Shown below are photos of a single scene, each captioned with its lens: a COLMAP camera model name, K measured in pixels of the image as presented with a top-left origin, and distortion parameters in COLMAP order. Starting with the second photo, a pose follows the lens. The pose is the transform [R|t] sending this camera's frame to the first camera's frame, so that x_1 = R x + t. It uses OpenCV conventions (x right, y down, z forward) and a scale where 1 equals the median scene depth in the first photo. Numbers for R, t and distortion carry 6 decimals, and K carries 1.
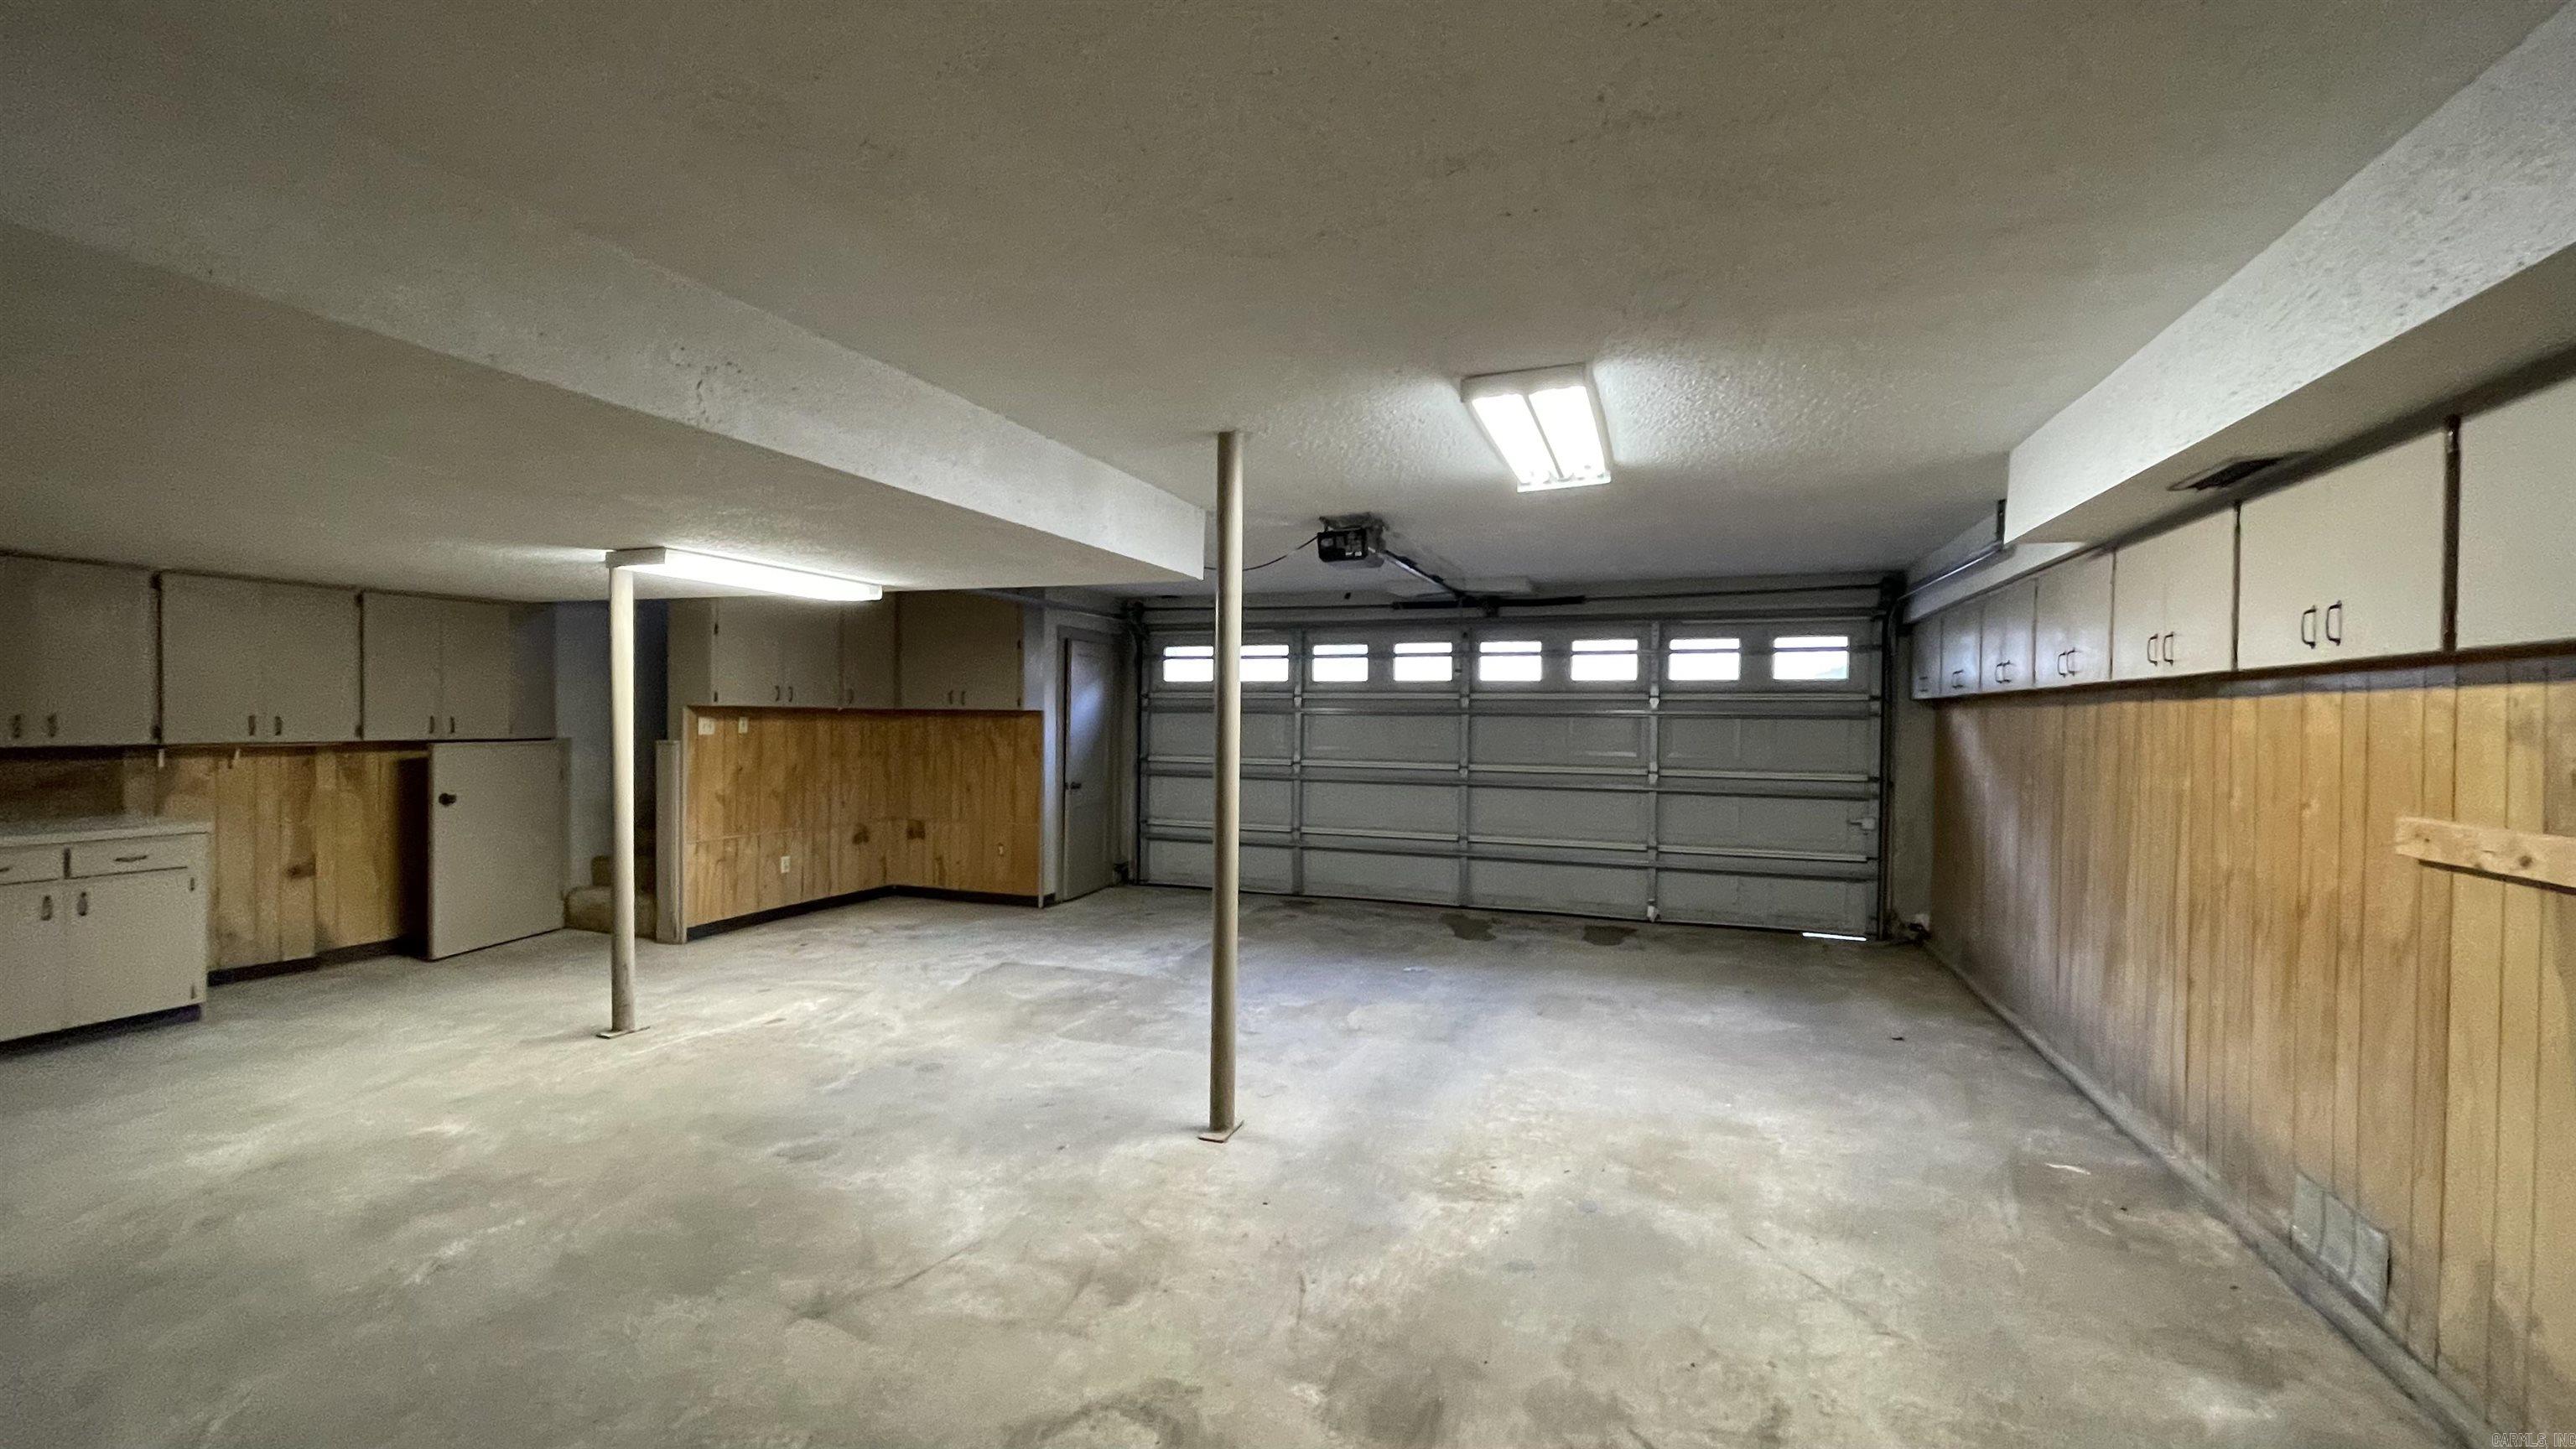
lens RADIAL K [[1033.9, 0, 1286.2], [0, 1033.9, 730.3], [0, 0, 1]] dist [-0.006988, 0.001368]
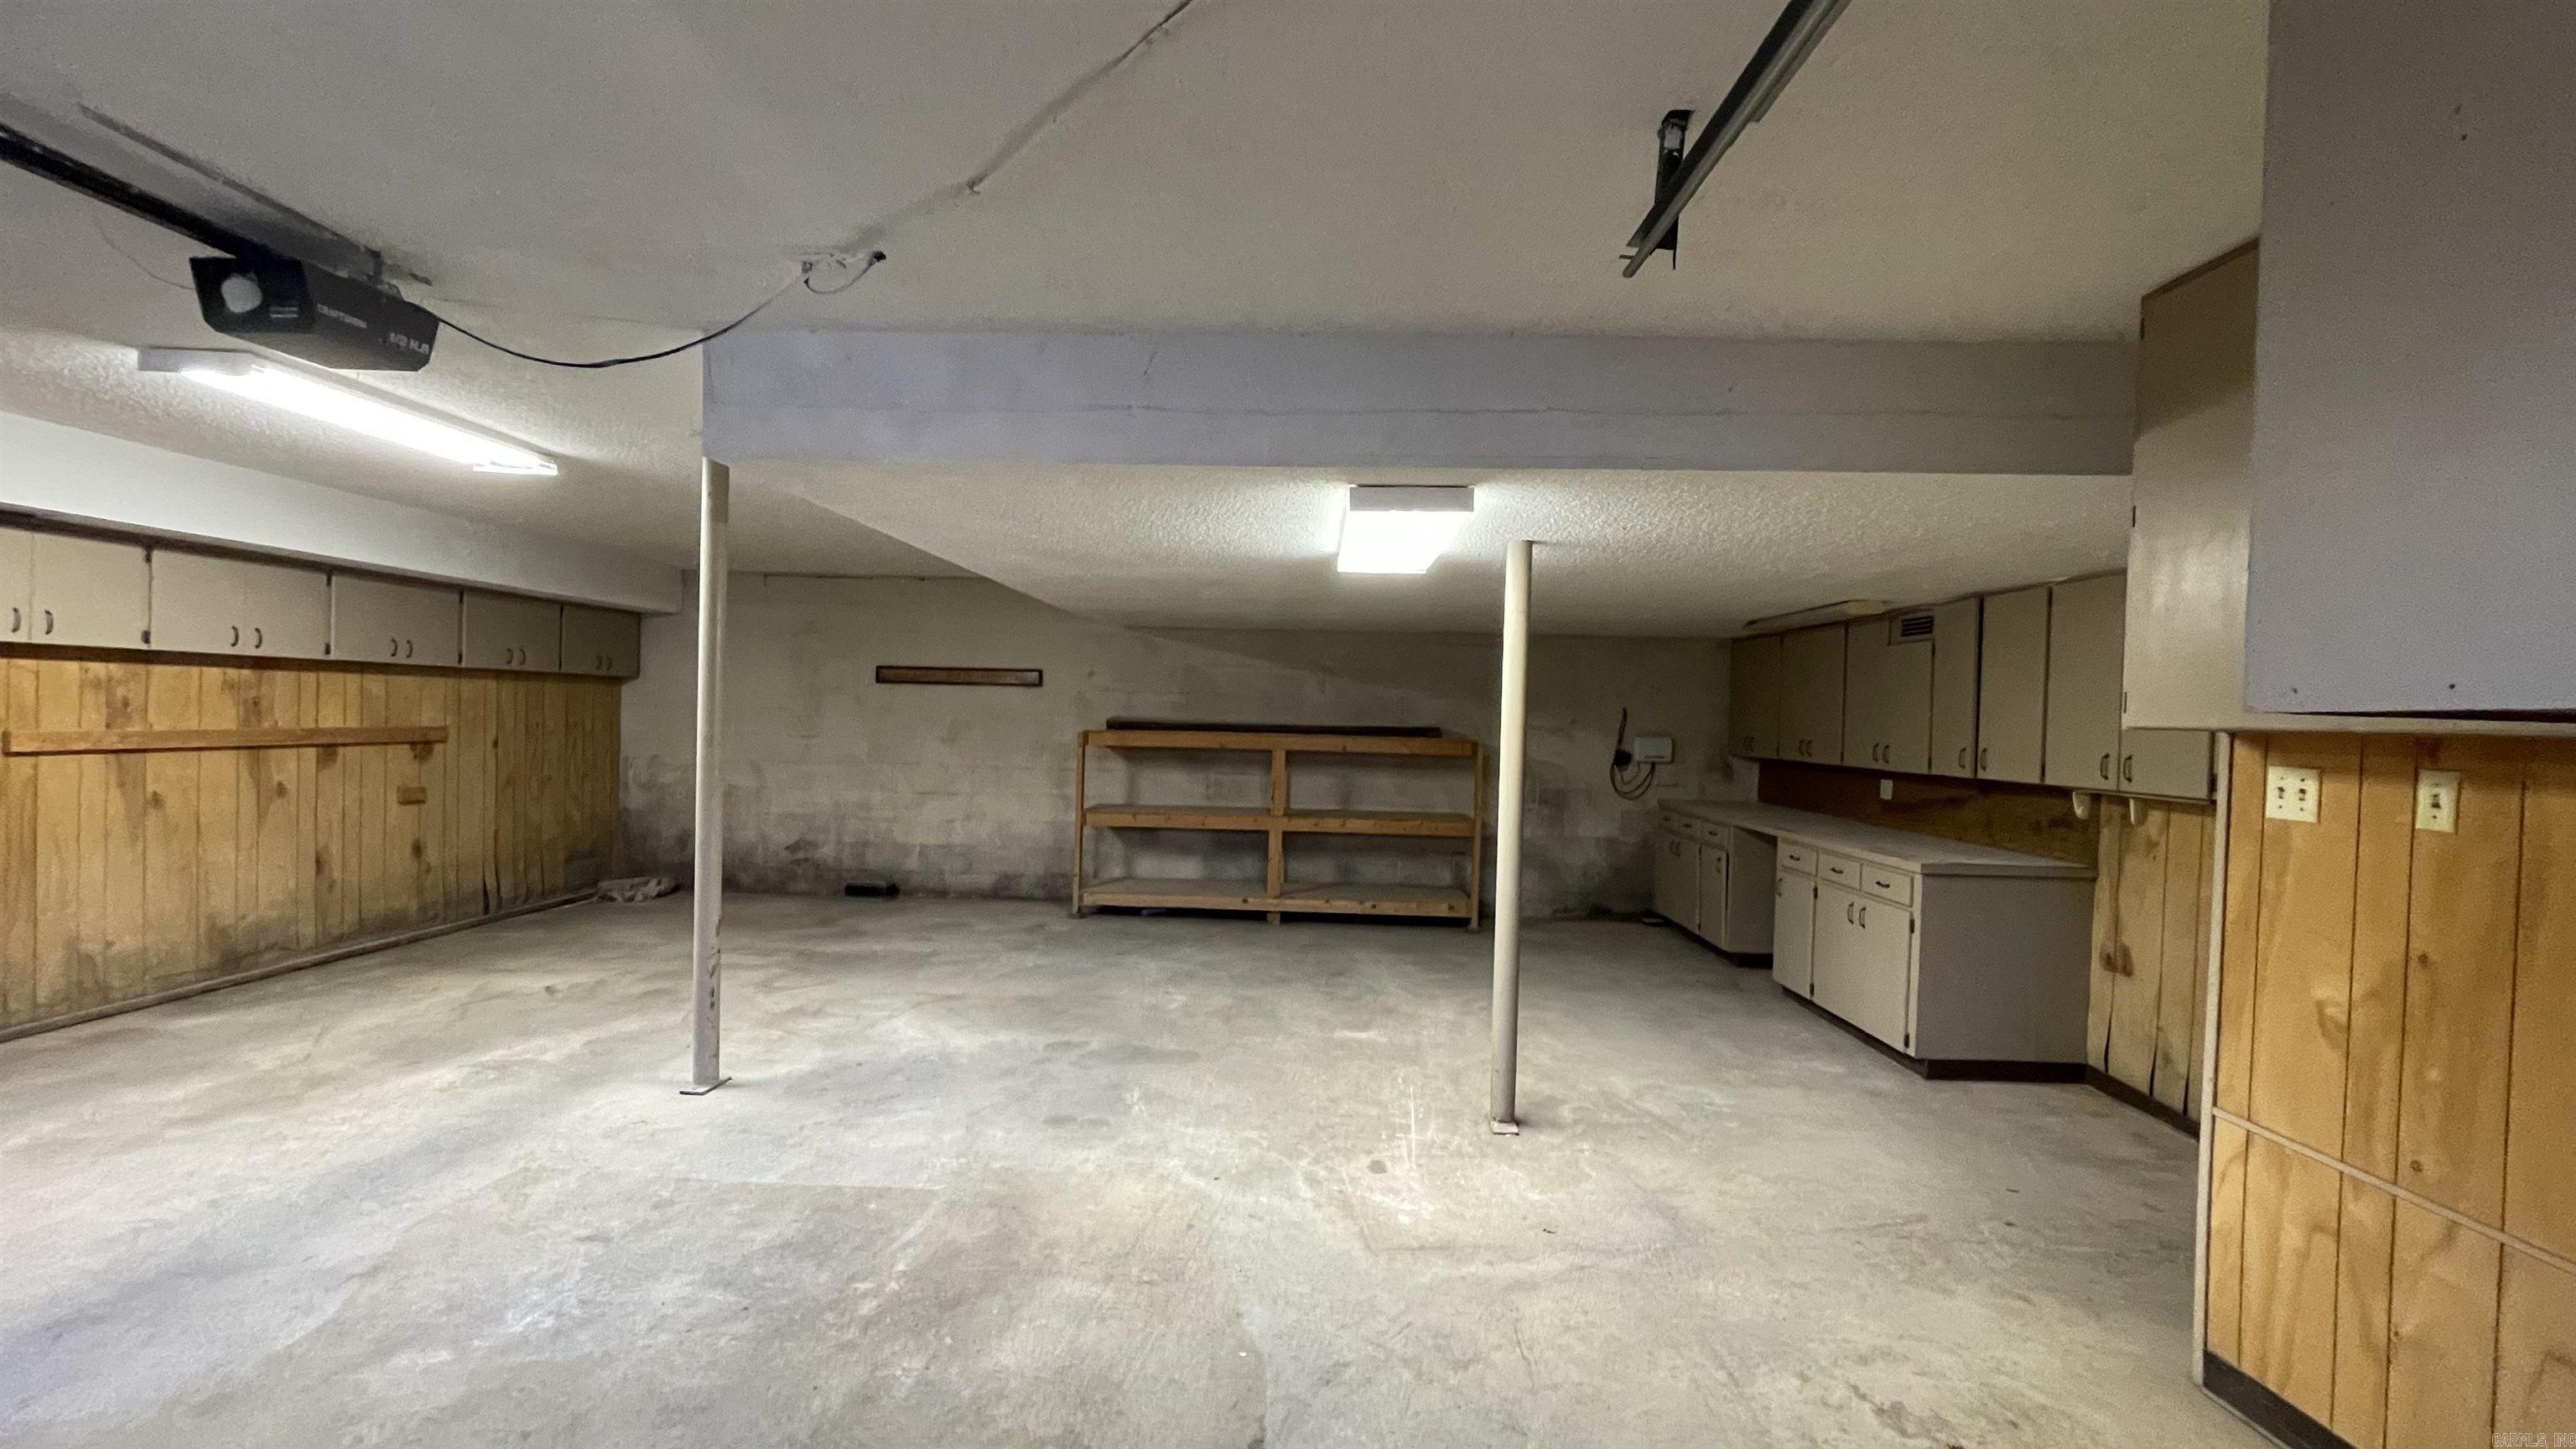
lens RADIAL K [[1033.9, 0, 1290.0], [0, 1033.9, 728.8], [0, 0, 1]] dist [-0.006988, 0.001368]
pose [[-0.943900, -0.034199, -0.328457, -0.226436], [-0.042976, 0.998886, 0.019500, -0.026824], [0.327424, 0.032522, -0.944318, 1.835408]]
